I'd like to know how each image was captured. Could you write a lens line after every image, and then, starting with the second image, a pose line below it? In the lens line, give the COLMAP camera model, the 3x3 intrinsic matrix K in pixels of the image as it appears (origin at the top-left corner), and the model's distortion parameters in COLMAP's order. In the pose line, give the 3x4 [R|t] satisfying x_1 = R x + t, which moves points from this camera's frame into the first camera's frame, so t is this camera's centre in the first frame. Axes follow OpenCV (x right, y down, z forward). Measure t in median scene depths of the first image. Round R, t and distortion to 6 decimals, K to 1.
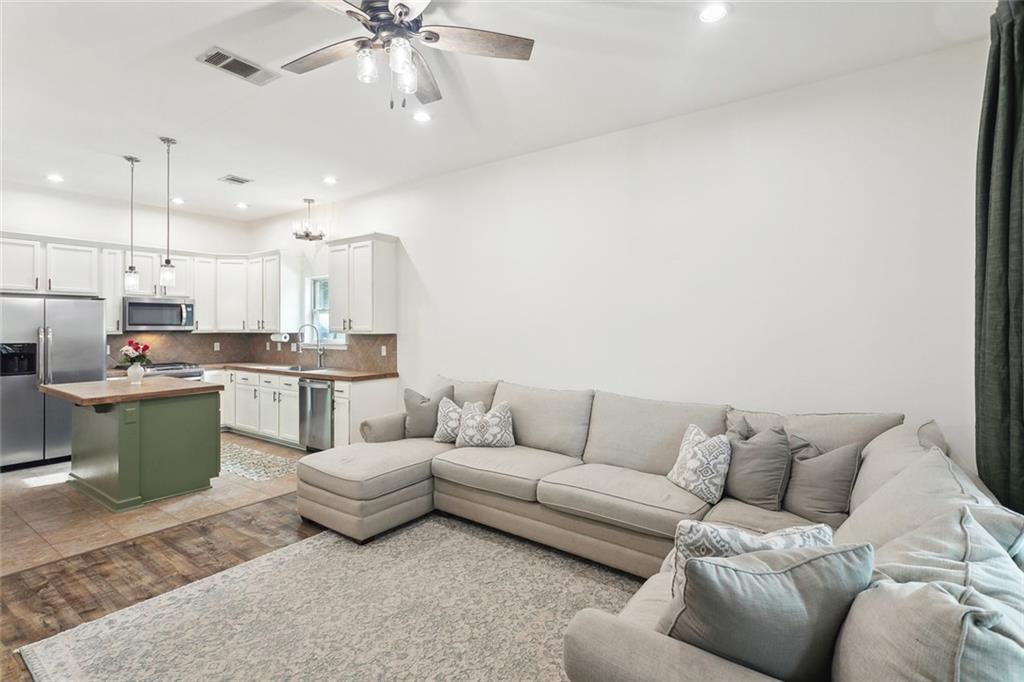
lens RADIAL K [[491.4, 0, 513.4], [0, 491.4, 334.4], [0, 0, 1]] dist [0.000132, 0.000702]
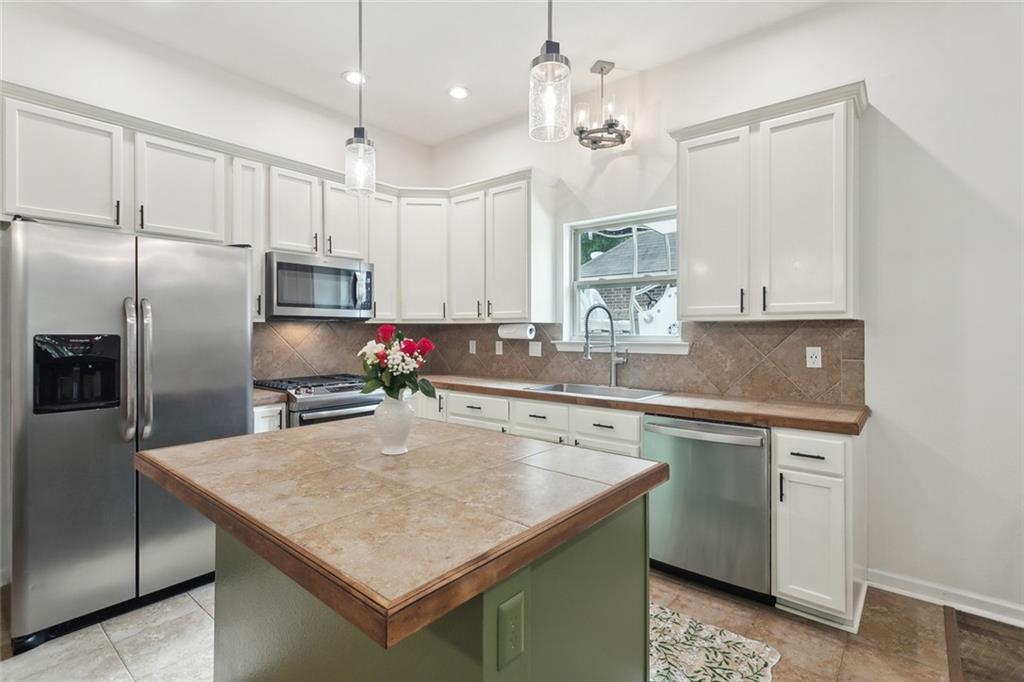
lens RADIAL K [[491.4, 0, 510.2], [0, 491.4, 343.4], [0, 0, 1]] dist [0.000132, 0.000702]
pose [[0.996956, 0.004195, -0.077854, -0.519841], [-0.003441, 0.999946, 0.009817, 0.016730], [0.077891, -0.009519, 0.996916, 0.520868]]
